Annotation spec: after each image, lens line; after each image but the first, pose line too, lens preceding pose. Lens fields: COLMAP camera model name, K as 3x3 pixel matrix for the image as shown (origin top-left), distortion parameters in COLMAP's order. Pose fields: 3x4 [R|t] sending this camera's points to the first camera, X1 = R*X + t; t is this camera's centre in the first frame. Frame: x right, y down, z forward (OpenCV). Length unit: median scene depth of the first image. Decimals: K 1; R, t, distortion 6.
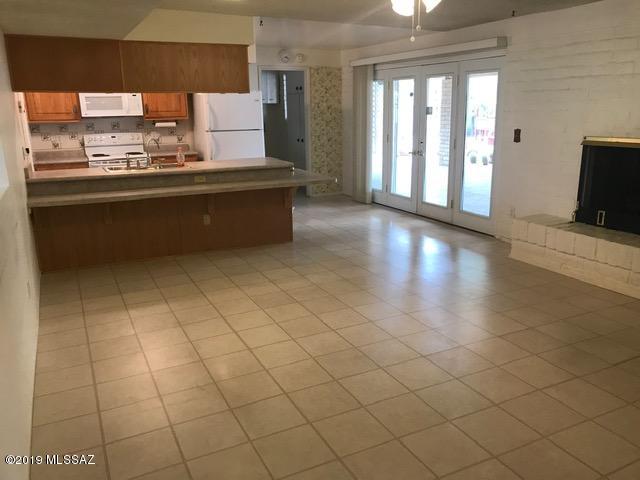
lens RADIAL K [[526.7, 0, 322.6], [0, 526.7, 241.6], [0, 0, 1]] dist [0.033594, -0.040482]
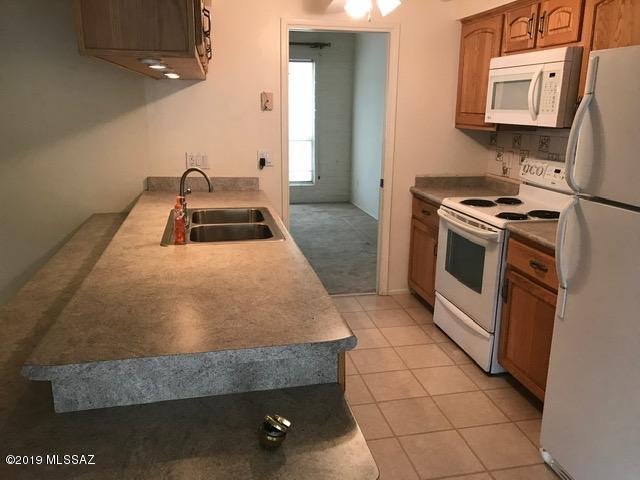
lens RADIAL K [[526.7, 0, 323.1], [0, 526.7, 240.2], [0, 0, 1]] dist [0.033594, -0.040482]
pose [[-0.240354, 0.255115, -0.936561, 0.093588], [-0.247570, 0.916825, 0.313274, -0.251656], [0.938584, 0.307161, -0.157204, 0.964968]]
